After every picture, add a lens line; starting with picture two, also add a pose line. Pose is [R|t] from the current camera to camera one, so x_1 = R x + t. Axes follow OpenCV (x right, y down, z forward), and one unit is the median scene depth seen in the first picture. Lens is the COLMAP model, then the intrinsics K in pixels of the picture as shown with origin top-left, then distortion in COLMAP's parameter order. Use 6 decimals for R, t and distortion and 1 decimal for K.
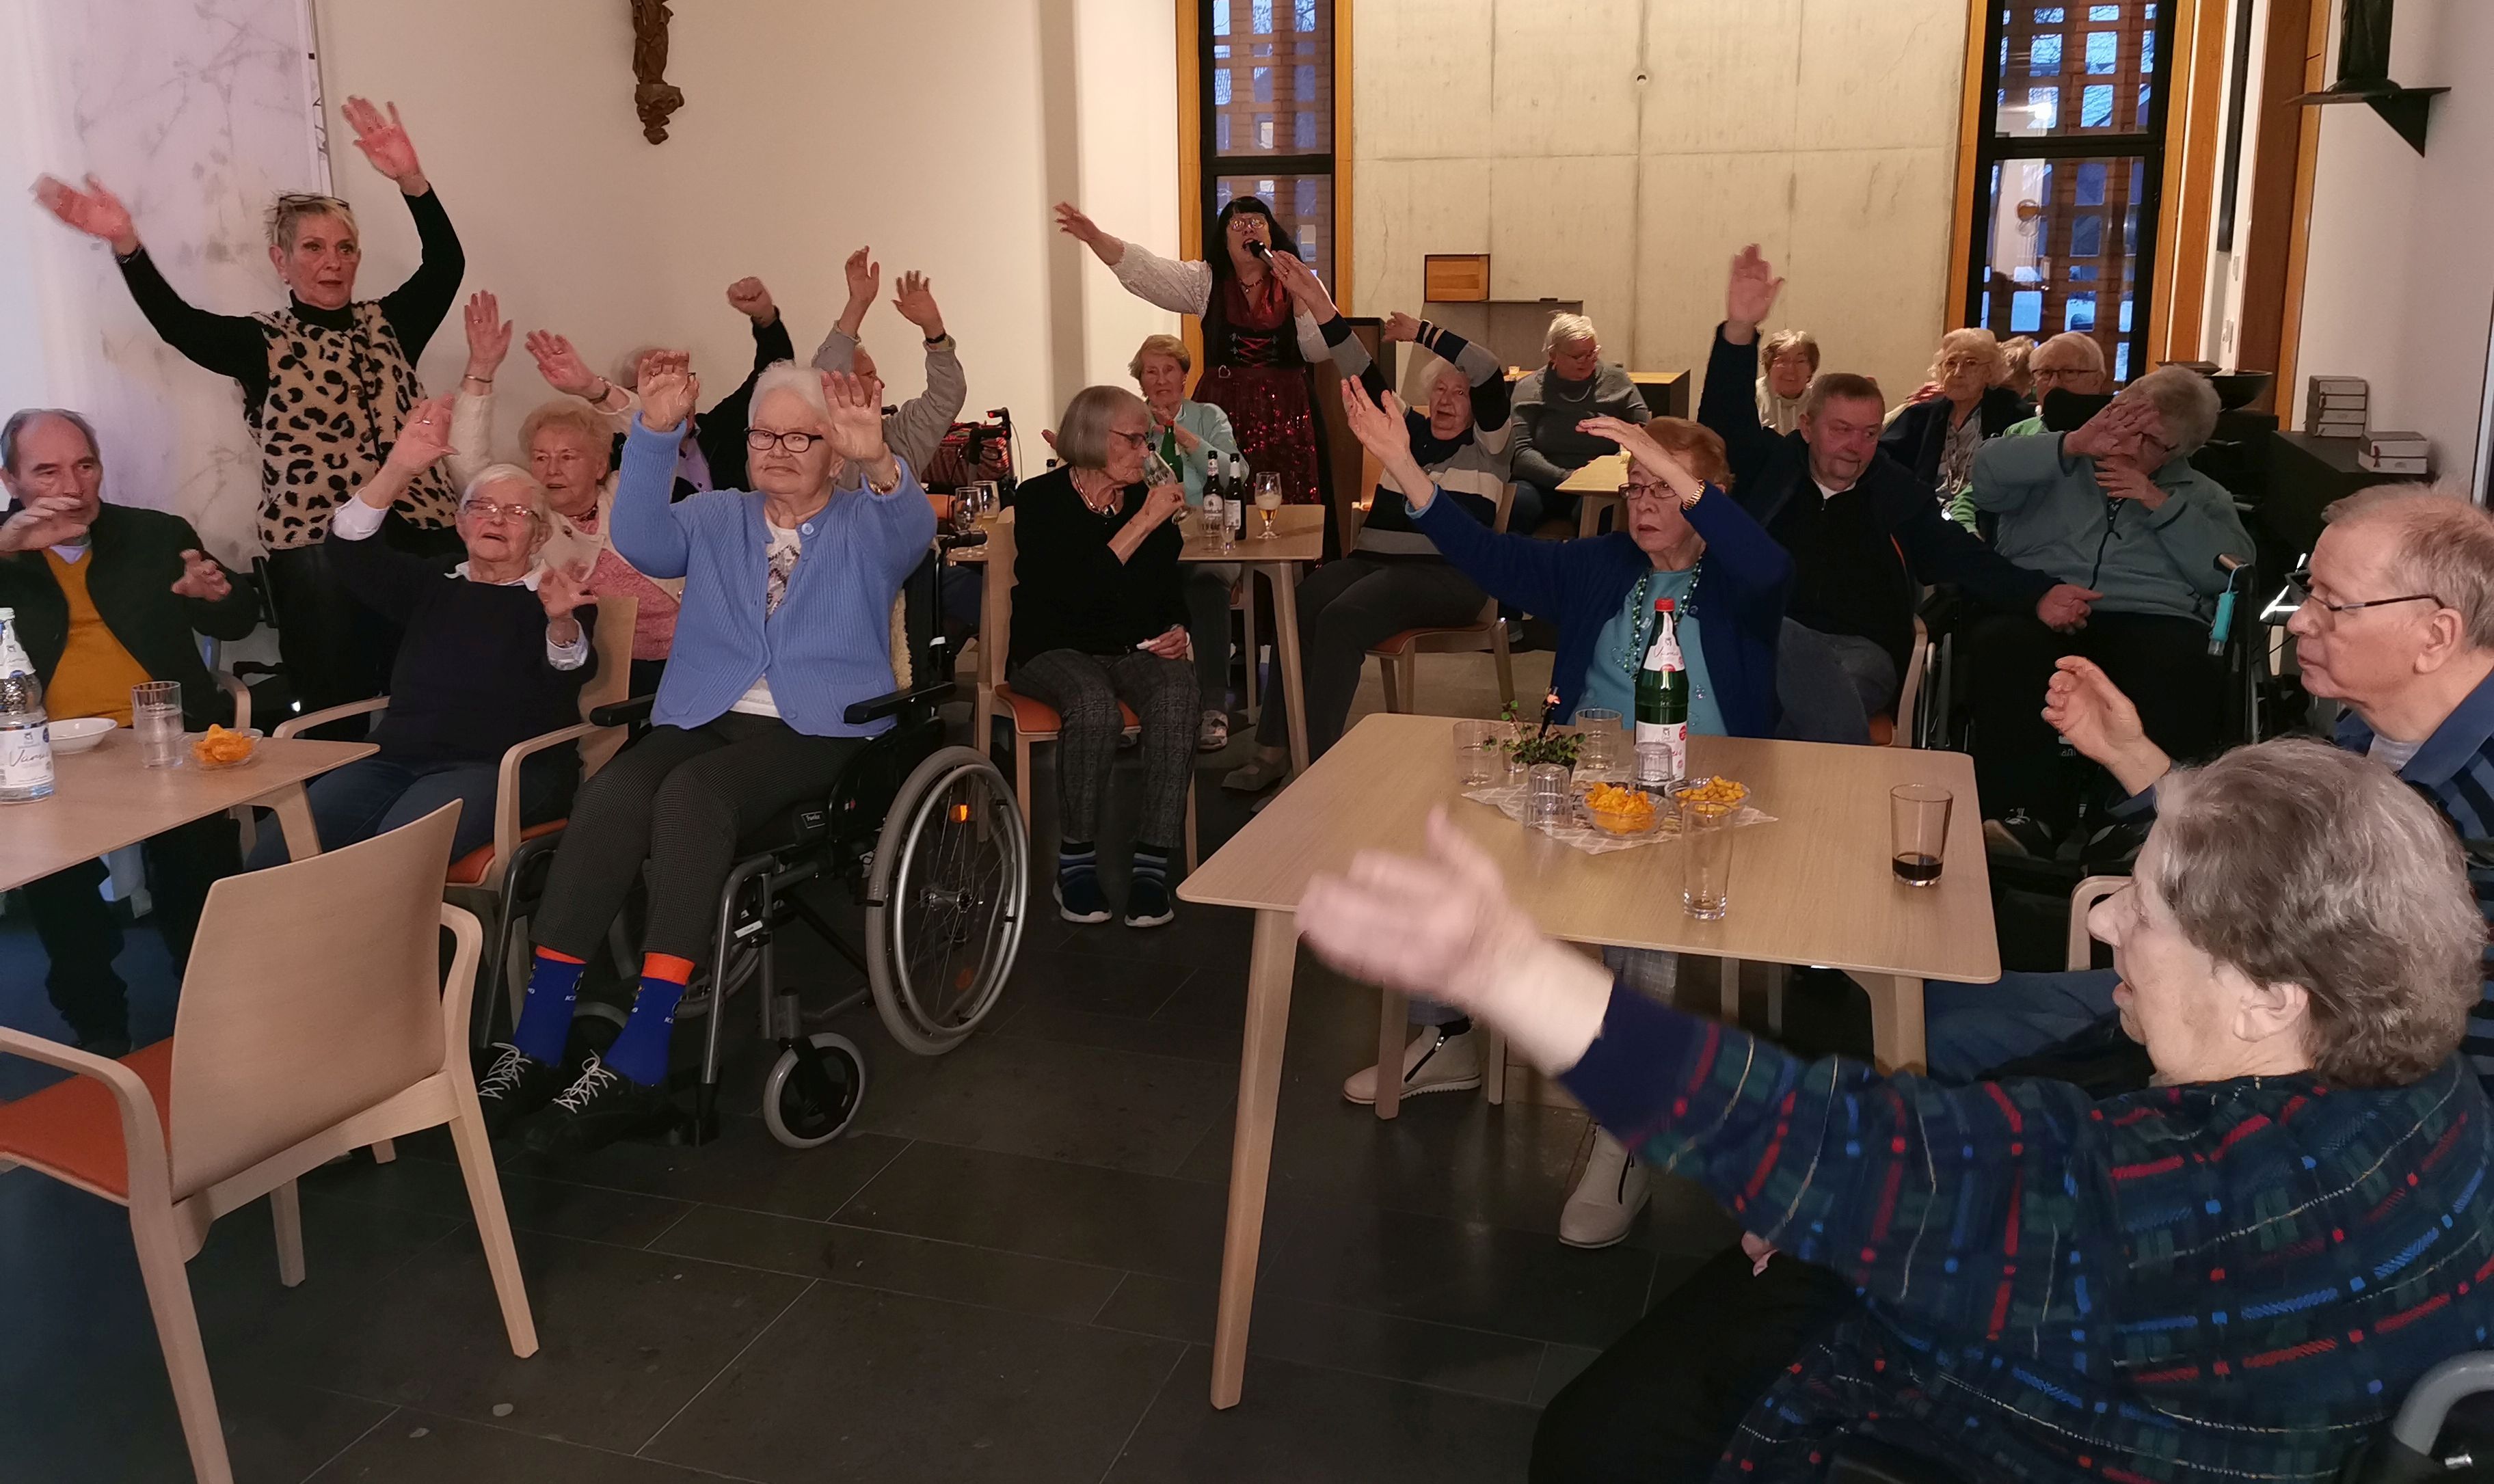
lens RADIAL K [[1869.5, 0, 1240.7], [0, 1869.5, 656.7], [0, 0, 1]] dist [0.060993, -0.084793]
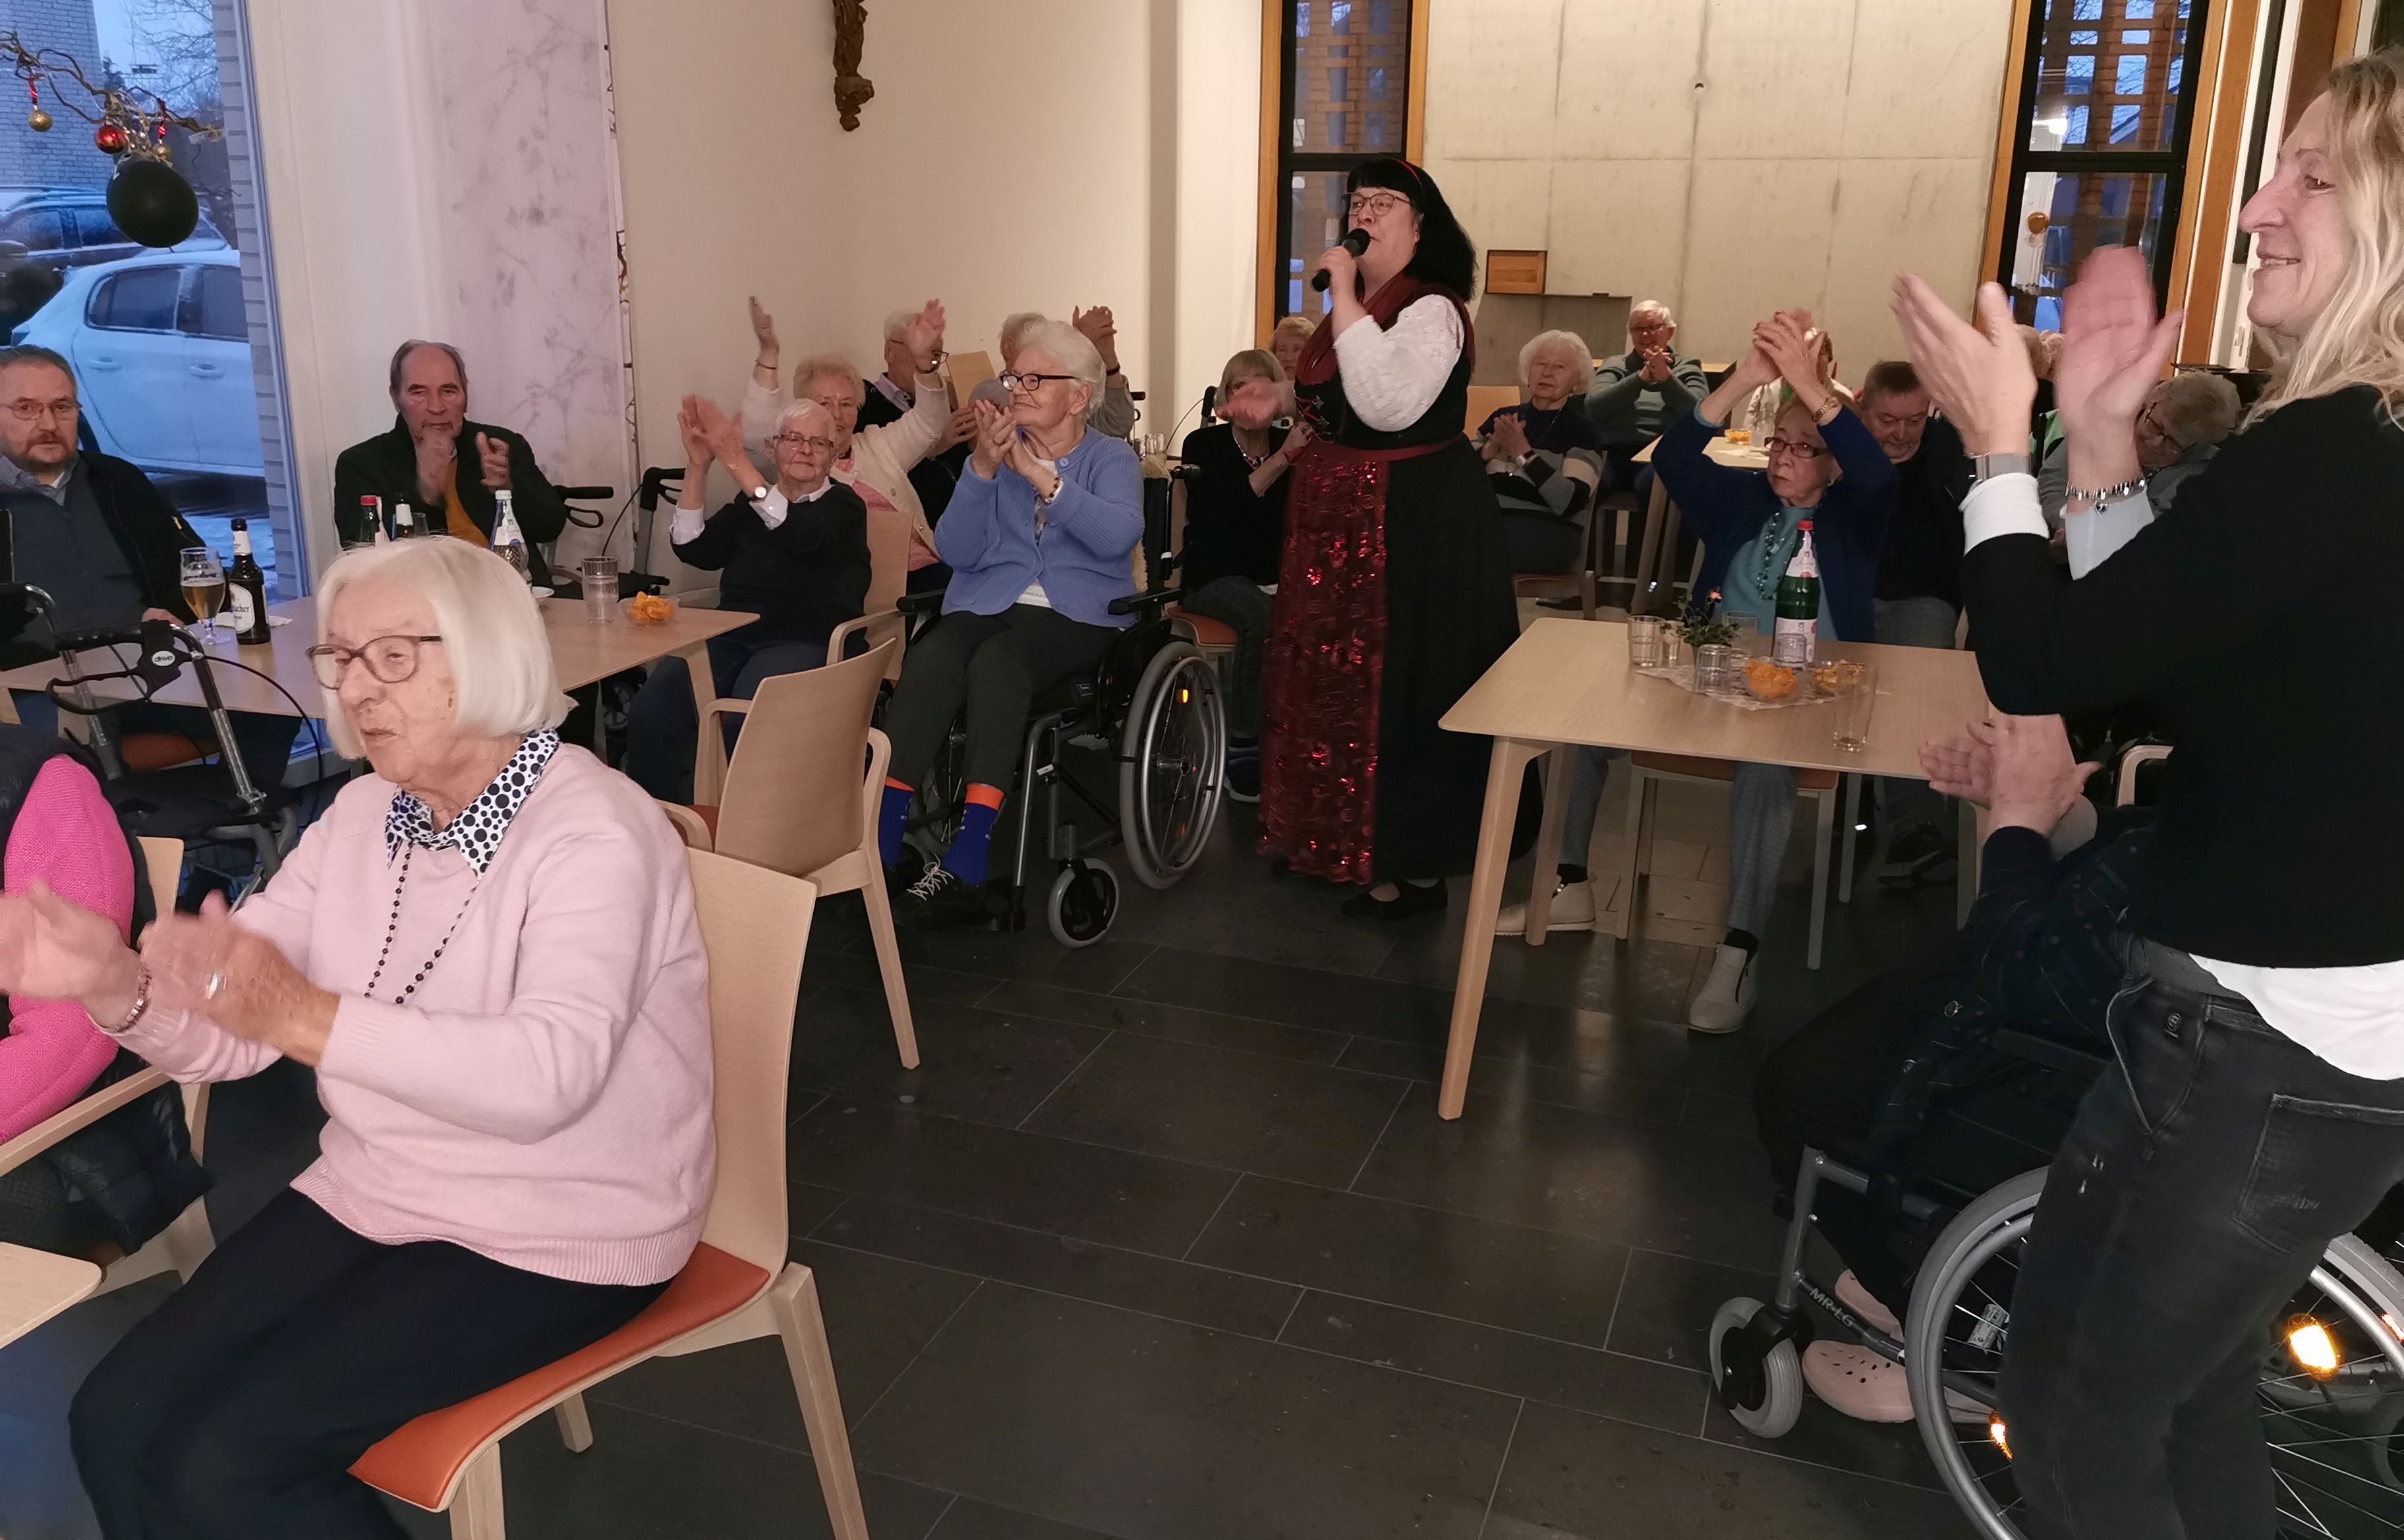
lens RADIAL K [[1776.8, 0, 1197.7], [0, 1776.8, 732.3], [0, 0, 1]] dist [0.127673, -0.206115]
pose [[0.999228, 0.031309, -0.023721, -0.090188], [-0.030040, 0.998190, 0.052093, 0.037069], [0.025309, -0.051340, 0.998360, -0.135453]]
